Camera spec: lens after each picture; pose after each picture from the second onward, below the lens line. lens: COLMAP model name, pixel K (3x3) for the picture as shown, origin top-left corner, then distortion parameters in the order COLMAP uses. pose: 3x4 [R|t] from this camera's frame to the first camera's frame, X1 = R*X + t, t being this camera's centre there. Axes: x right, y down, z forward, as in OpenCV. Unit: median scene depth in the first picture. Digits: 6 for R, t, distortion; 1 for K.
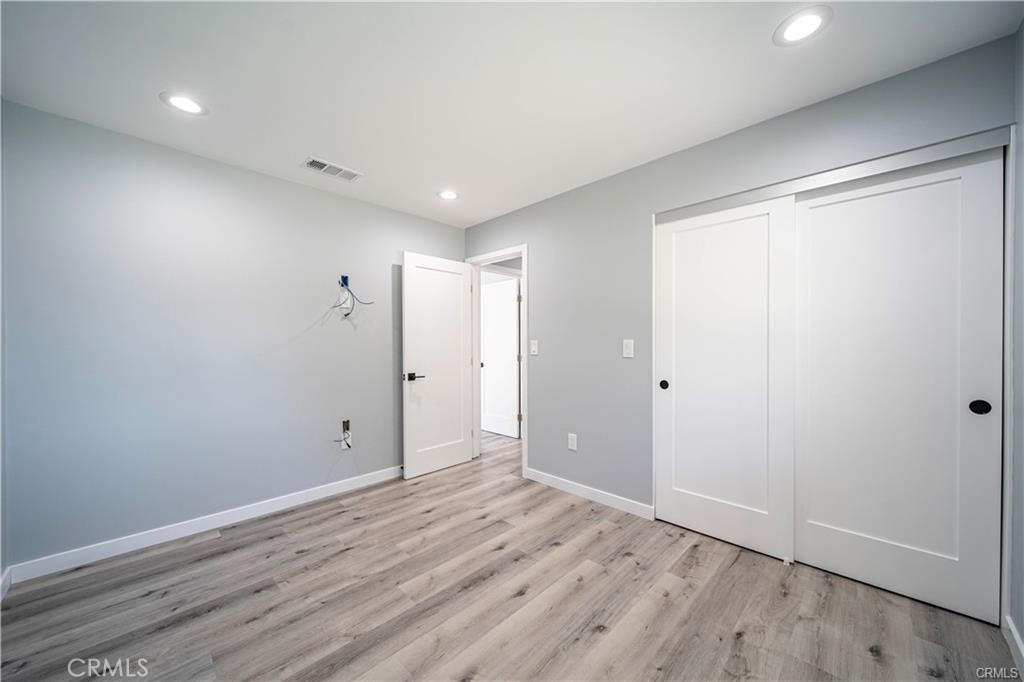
lens RADIAL K [[357.7, 0, 502.5], [0, 357.7, 349.8], [0, 0, 1]] dist [0.014265, -0.004322]
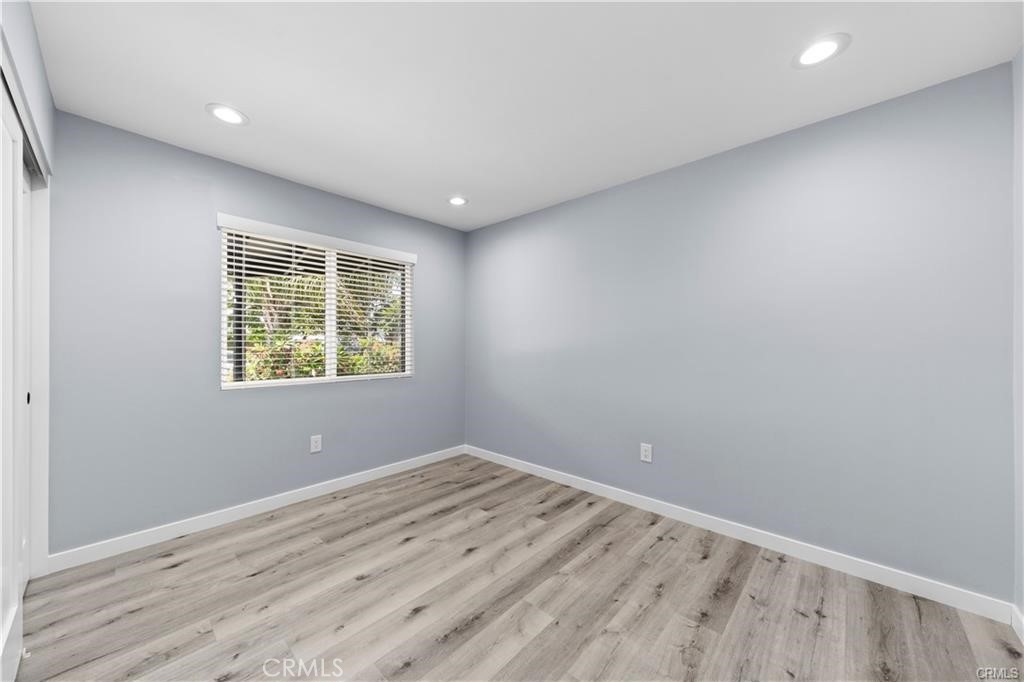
lens RADIAL K [[357.7, 0, 502.5], [0, 357.7, 349.8], [0, 0, 1]] dist [0.014265, -0.004322]
pose [[-0.998204, 0.001632, -0.059882, -0.120583], [-0.000133, 0.999566, 0.029463, -0.031959], [0.059904, 0.029418, -0.997771, 1.996177]]
